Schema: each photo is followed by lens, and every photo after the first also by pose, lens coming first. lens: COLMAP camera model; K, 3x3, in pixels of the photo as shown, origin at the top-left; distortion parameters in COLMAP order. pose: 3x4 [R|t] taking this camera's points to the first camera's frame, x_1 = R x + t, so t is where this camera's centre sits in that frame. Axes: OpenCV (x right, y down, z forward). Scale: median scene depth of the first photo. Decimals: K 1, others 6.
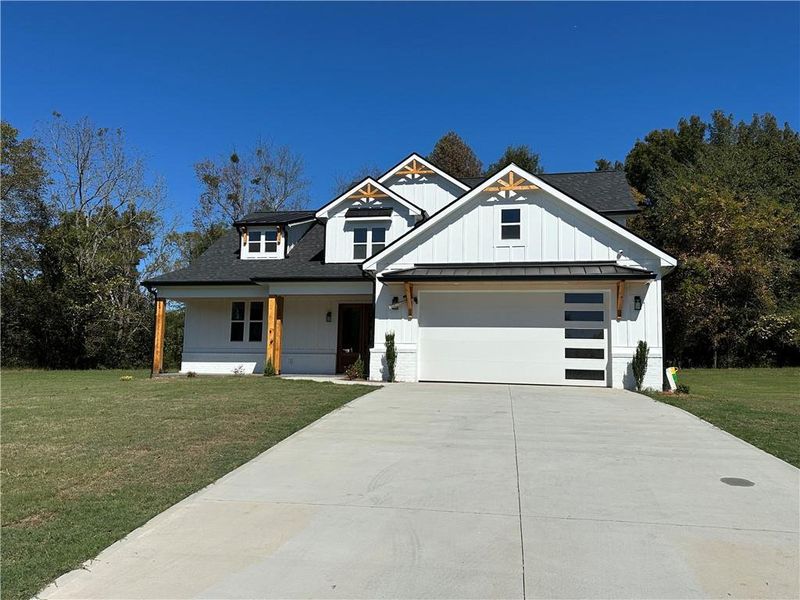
lens RADIAL K [[636.2, 0, 400.0], [0, 636.2, 300.0], [0, 0, 1]] dist [0.168317, -0.329201]
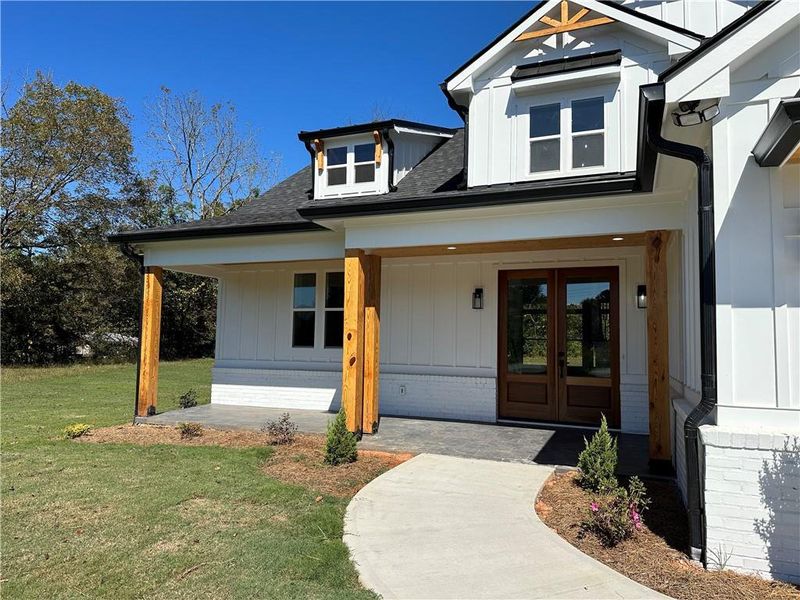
lens RADIAL K [[548.2, 0, 400.0], [0, 548.2, 300.0], [0, 0, 1]] dist [0.142998, -0.232503]
pose [[0.980922, -0.016415, -0.193709, -0.089036], [0.022496, 0.999319, 0.029234, 0.013992], [0.193097, -0.033033, 0.980623, 0.584781]]
